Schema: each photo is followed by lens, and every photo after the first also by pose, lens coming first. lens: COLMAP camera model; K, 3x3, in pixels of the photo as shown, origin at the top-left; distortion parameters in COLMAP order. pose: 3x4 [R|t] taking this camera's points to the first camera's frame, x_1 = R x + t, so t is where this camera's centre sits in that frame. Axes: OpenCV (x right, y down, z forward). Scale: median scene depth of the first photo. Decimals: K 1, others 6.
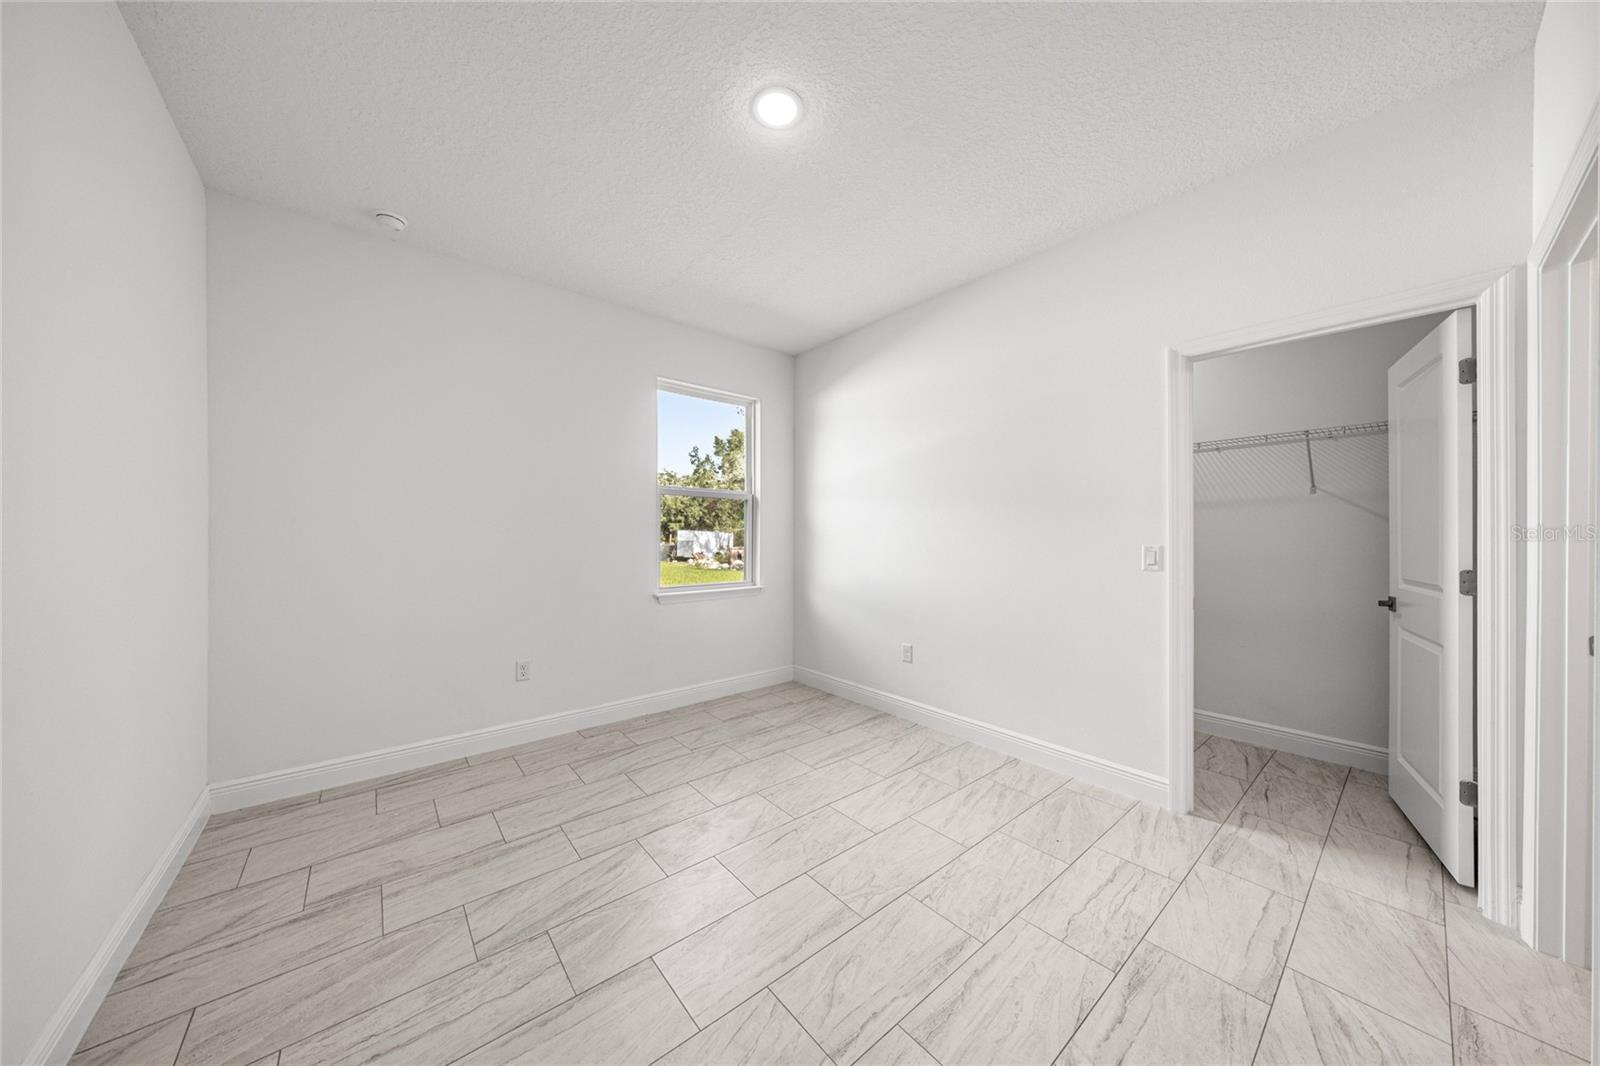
lens RADIAL K [[527.8, 0, 816.7], [0, 527.8, 535.1], [0, 0, 1]] dist [-0.001075, -0.000106]
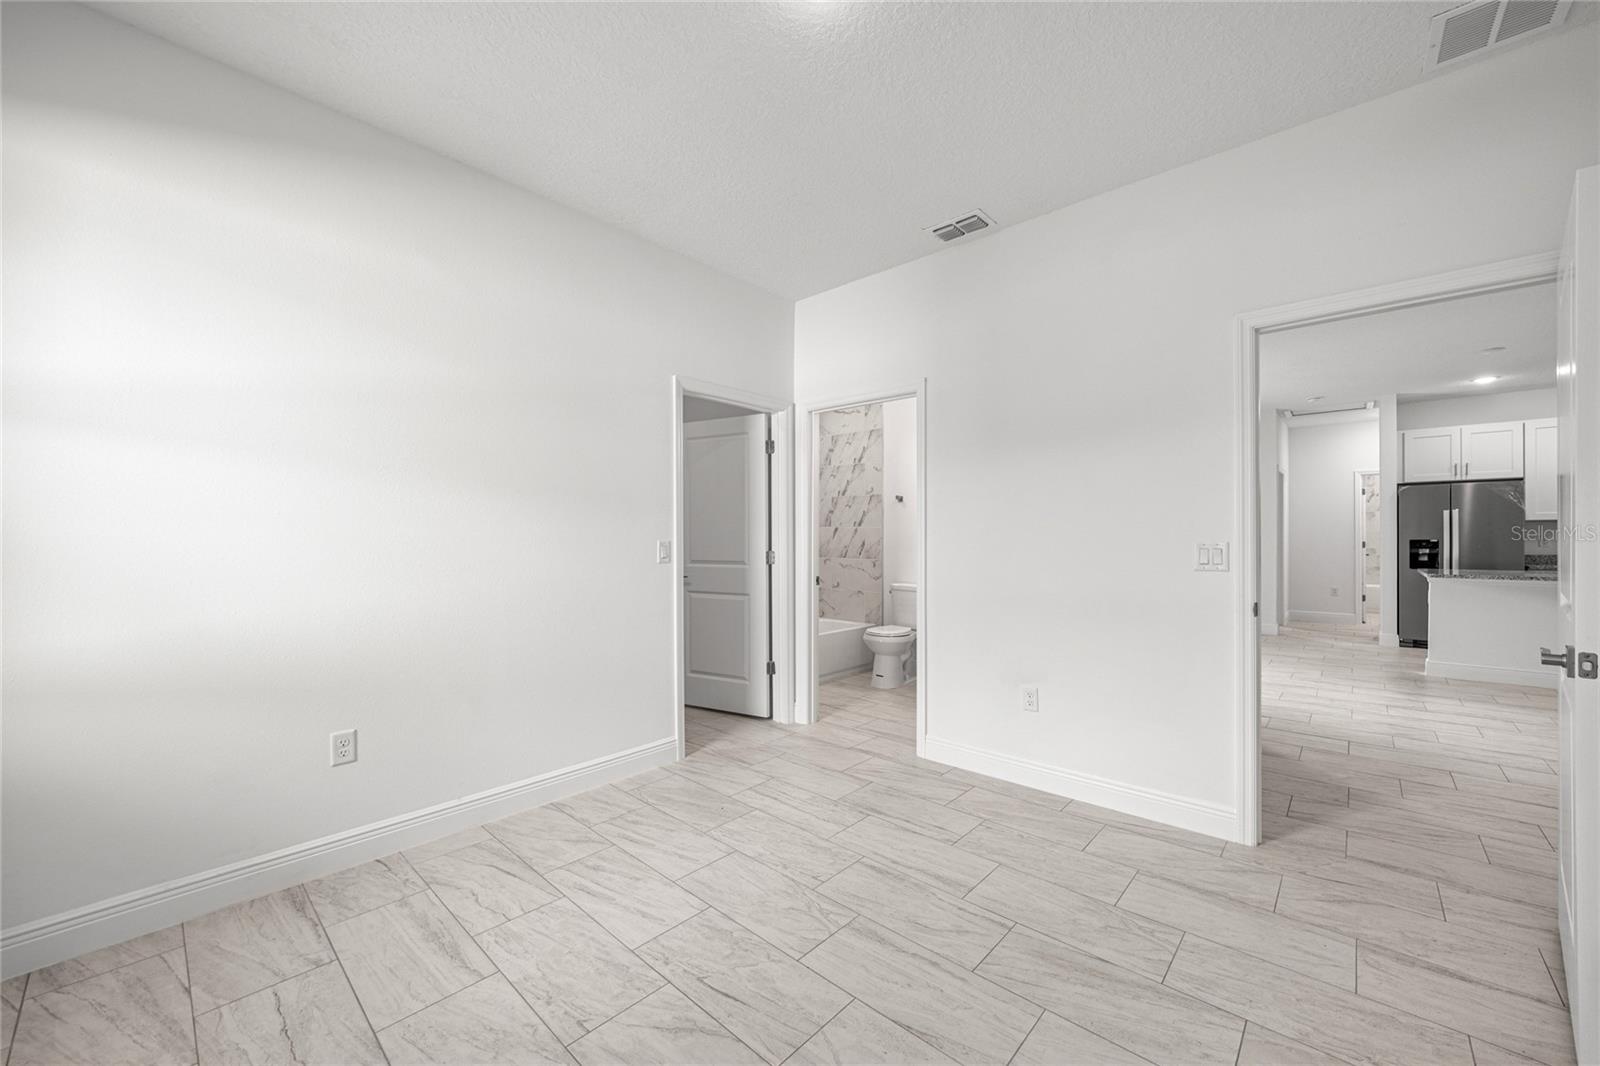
lens RADIAL K [[600.7, 0, 800.0], [0, 600.7, 533.0], [0, 0, 1]] dist [-0.000170, 0.000034]
pose [[-0.103577, -0.000361, 0.994621, -0.714306], [0.003560, 0.999993, 0.000733, 0.001945], [-0.994615, 0.003617, -0.103575, 0.850550]]
